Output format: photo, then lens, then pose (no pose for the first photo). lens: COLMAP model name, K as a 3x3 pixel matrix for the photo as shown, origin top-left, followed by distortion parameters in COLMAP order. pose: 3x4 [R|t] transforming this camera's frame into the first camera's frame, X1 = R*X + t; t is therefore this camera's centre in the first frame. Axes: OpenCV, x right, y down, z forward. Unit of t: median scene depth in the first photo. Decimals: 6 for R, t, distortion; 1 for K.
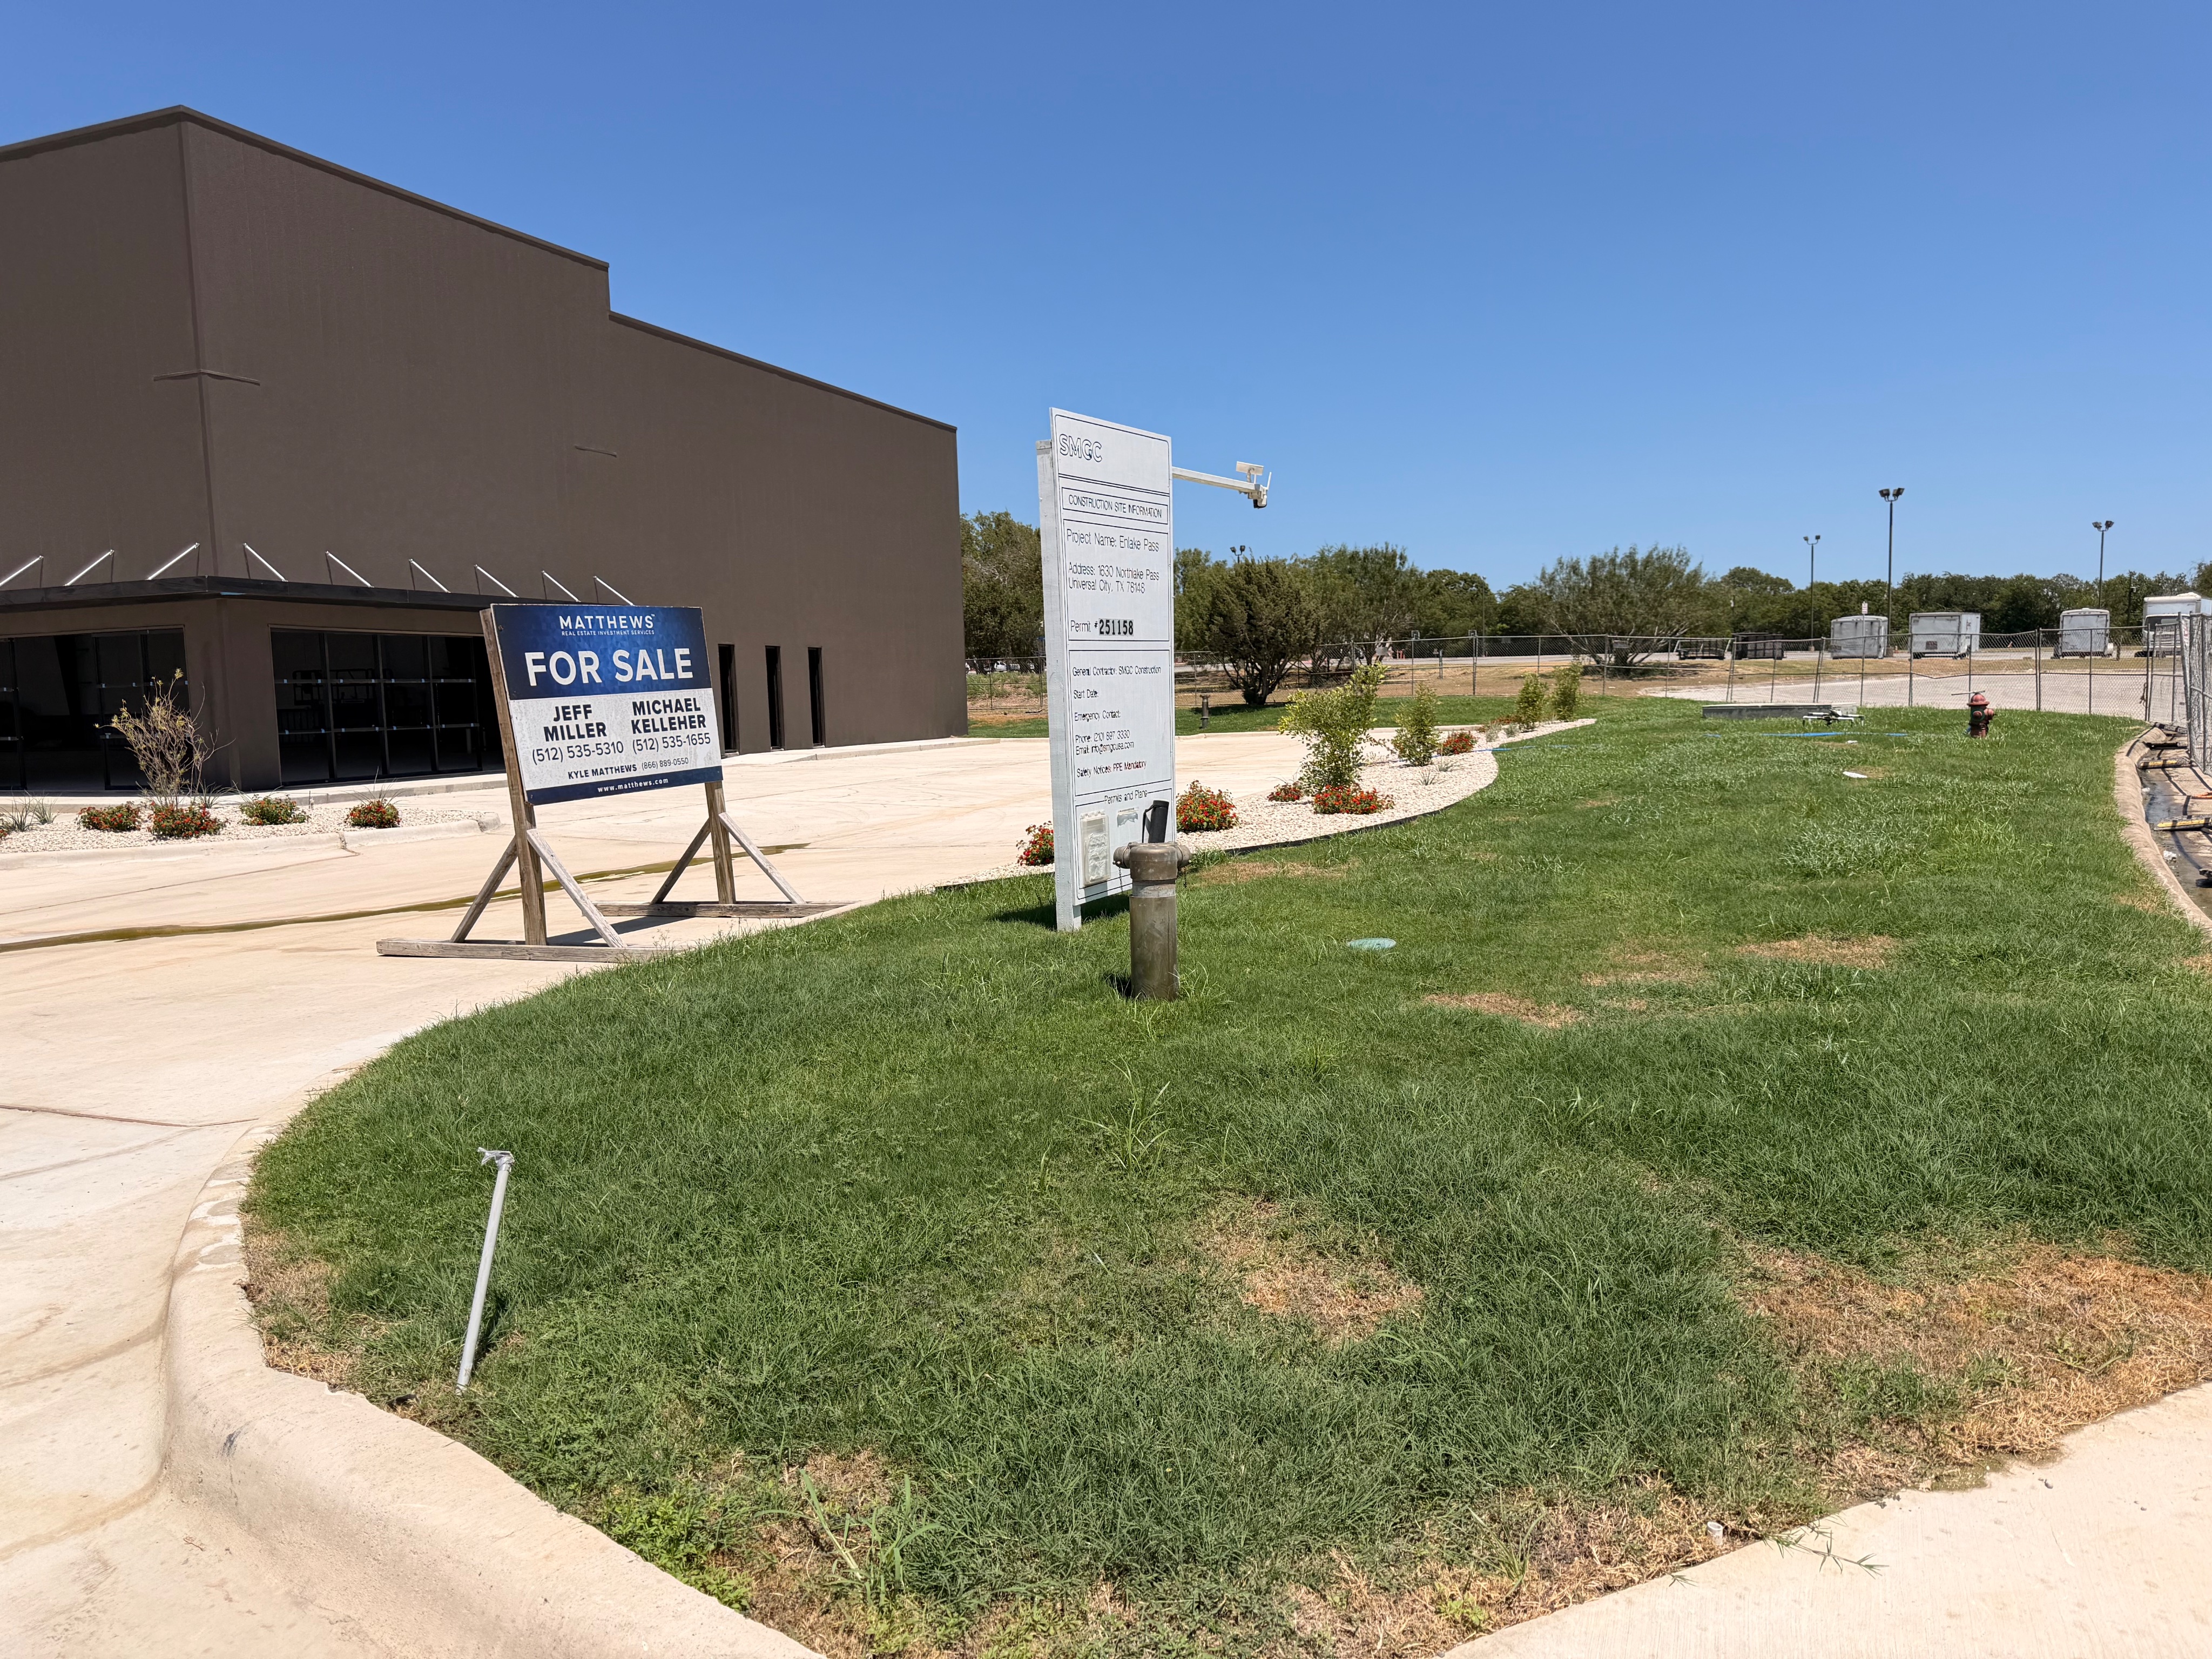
lens RADIAL K [[1556.4, 0, 1106.0], [0, 1556.4, 829.5], [0, 0, 1]] dist [0.101209, -0.150207]
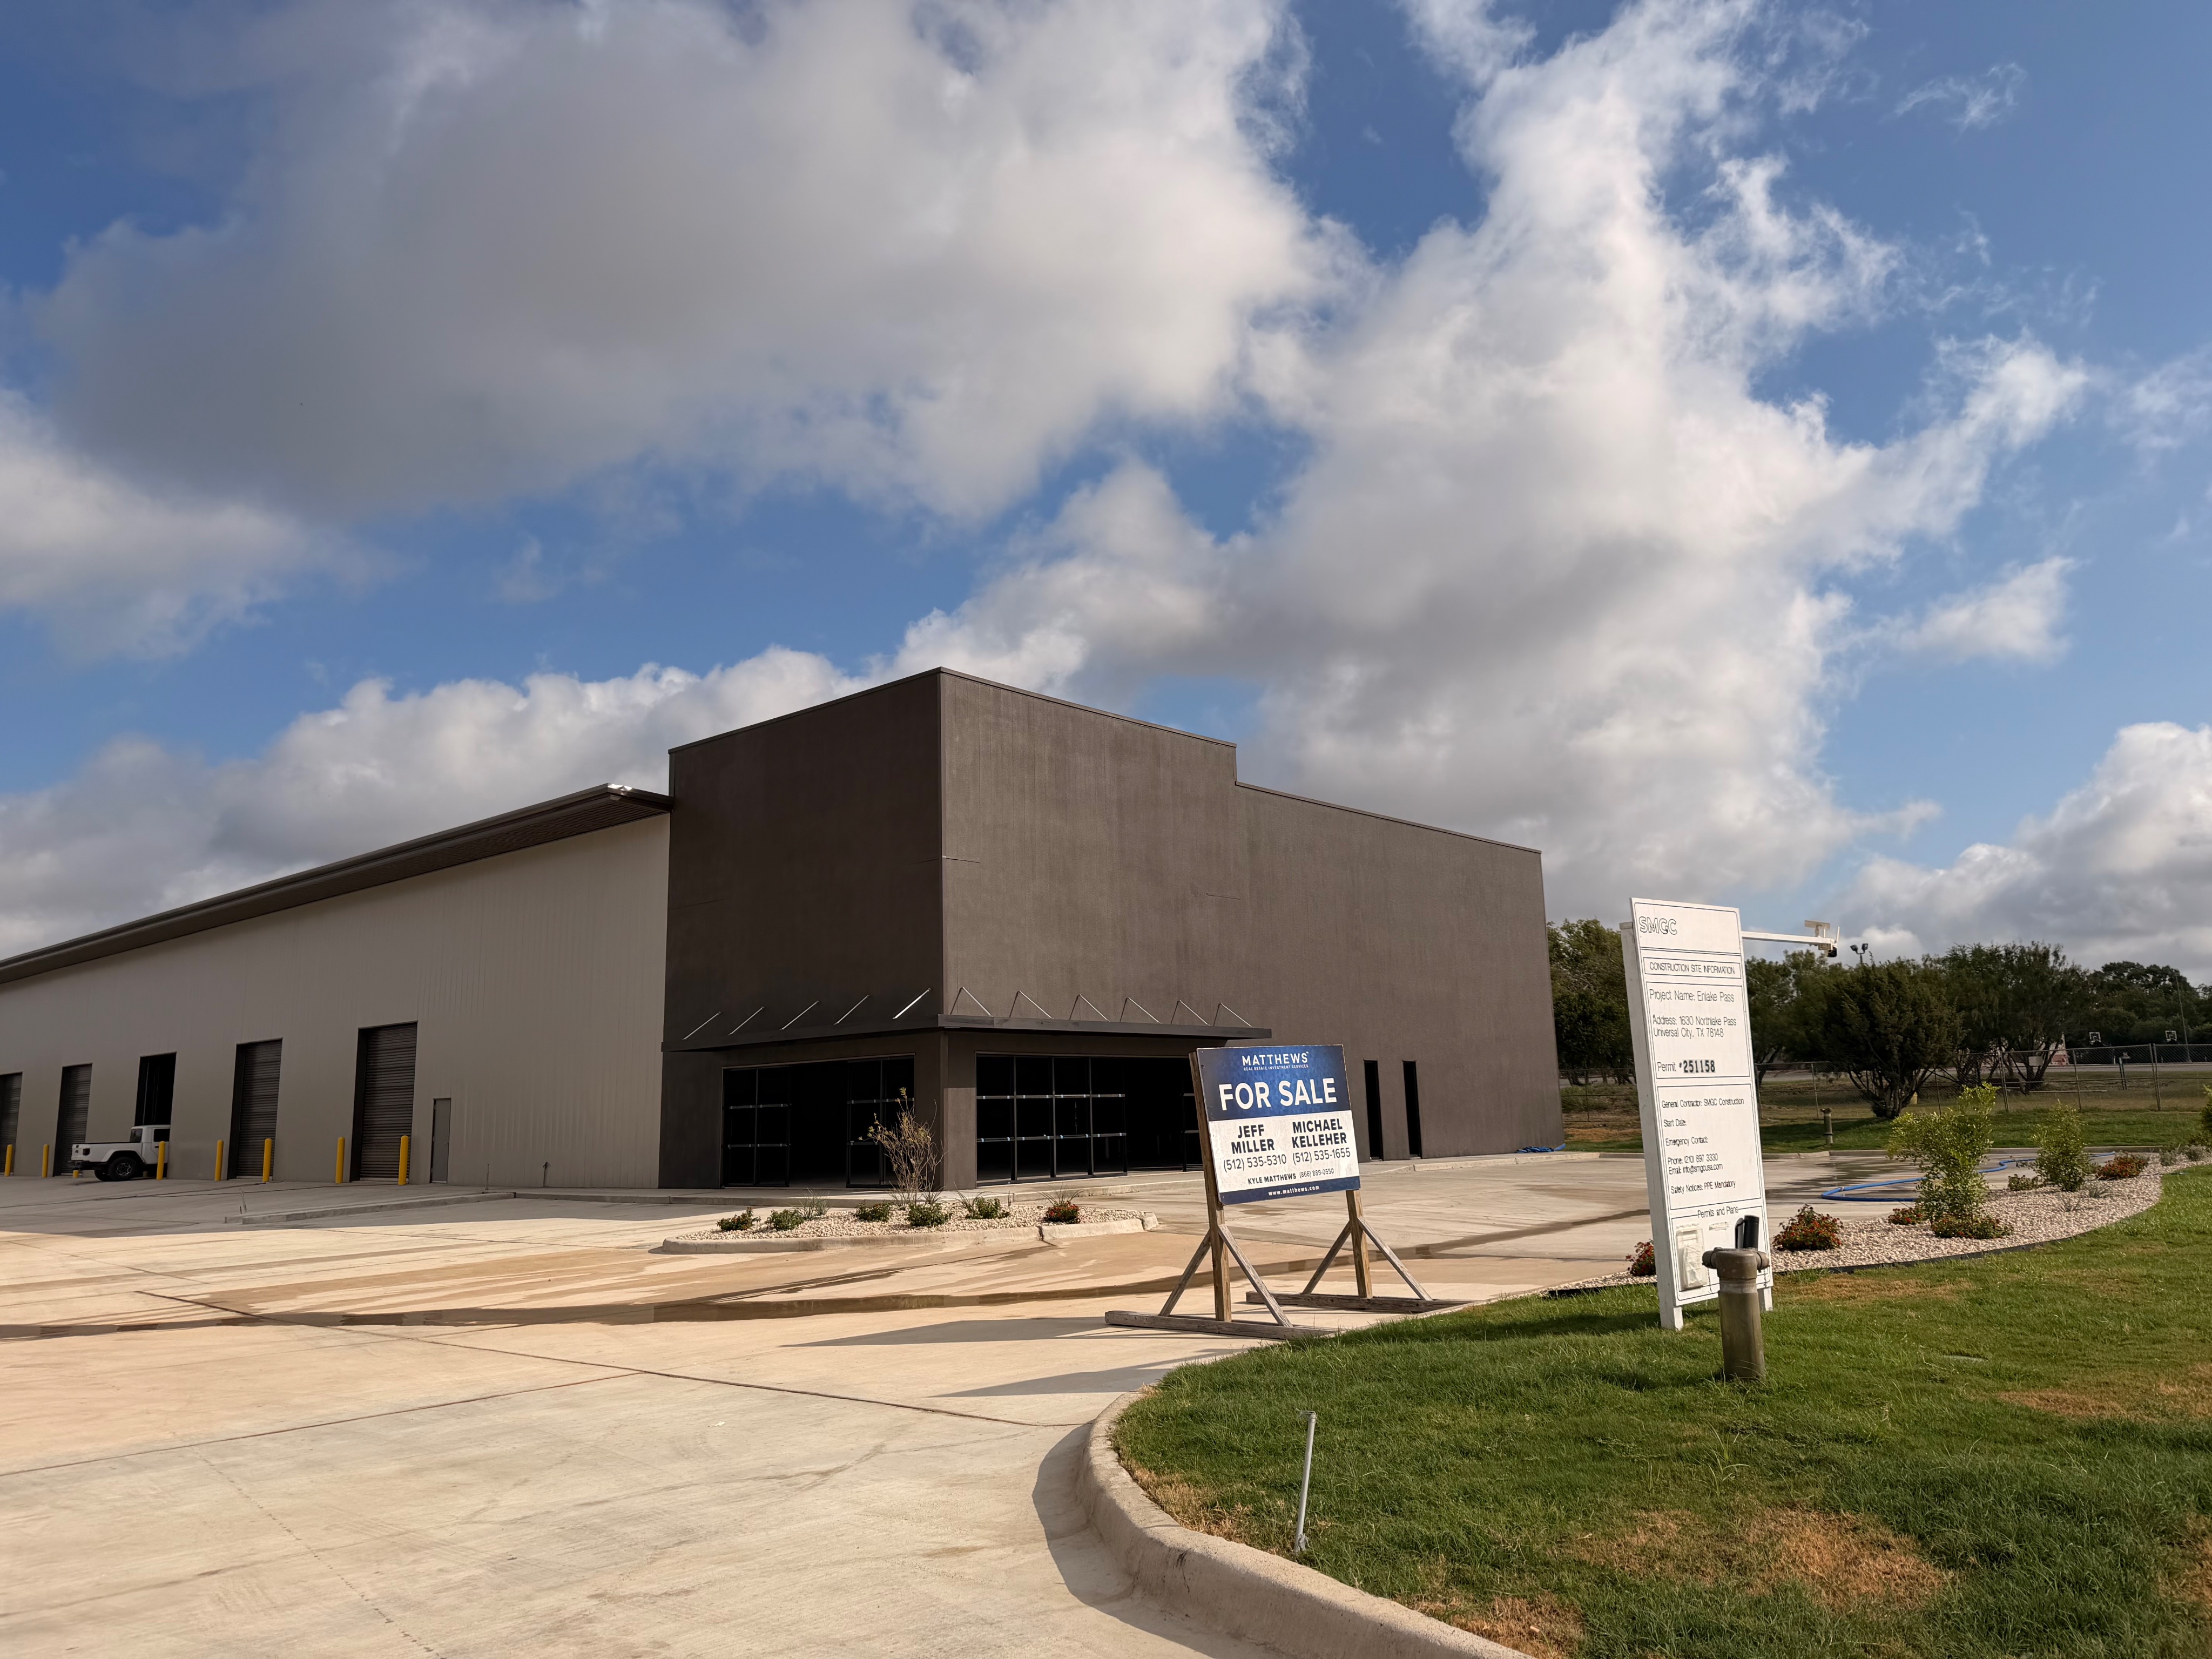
lens RADIAL K [[1556.4, 0, 1106.0], [0, 1556.4, 829.5], [0, 0, 1]] dist [0.101209, -0.150207]
pose [[0.934032, -0.059577, -0.352185, 0.013844], [-0.032351, 0.967829, -0.249519, 0.008899], [0.355721, 0.244452, 0.902056, -0.232288]]
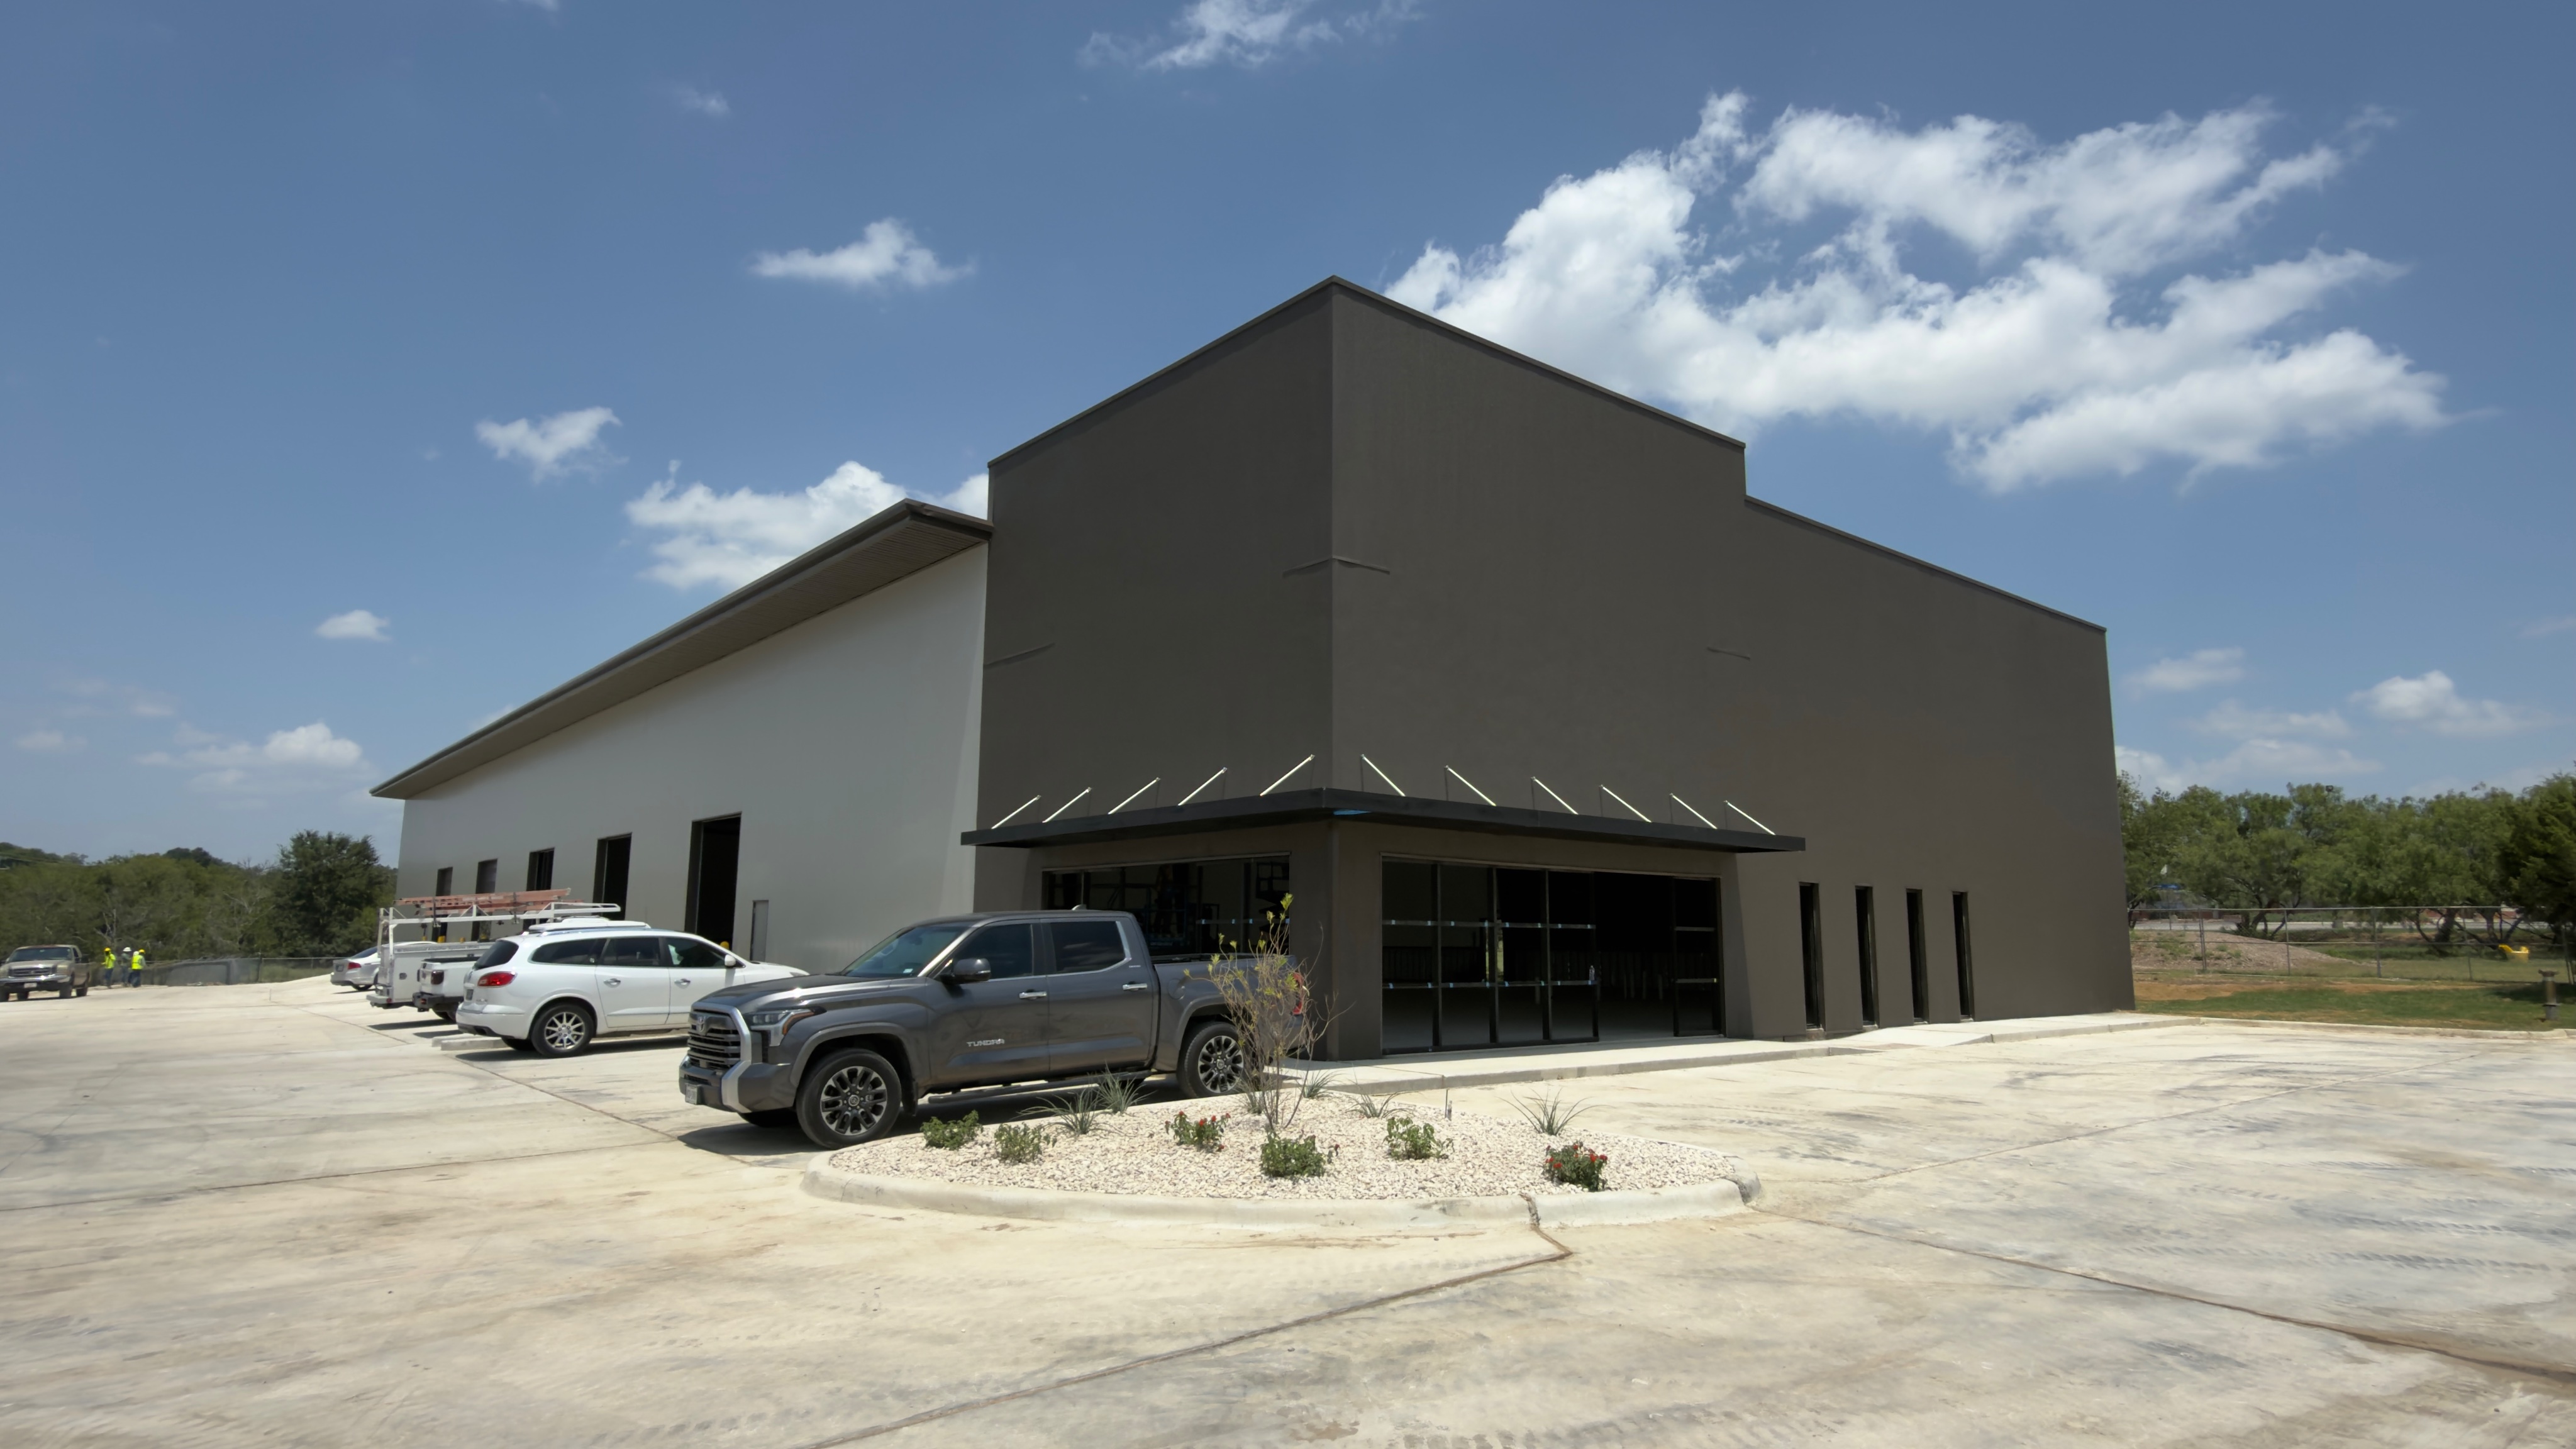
lens RADIAL K [[1427.0, 0, 1288.0], [0, 1427.0, 724.5], [0, 0, 1]] dist [-0.003641, -0.000255]
pose [[0.875656, -0.038883, -0.481368, -0.479143], [-0.073123, 0.974586, -0.211741, -0.077923], [0.477368, 0.220612, 0.850559, 0.750904]]
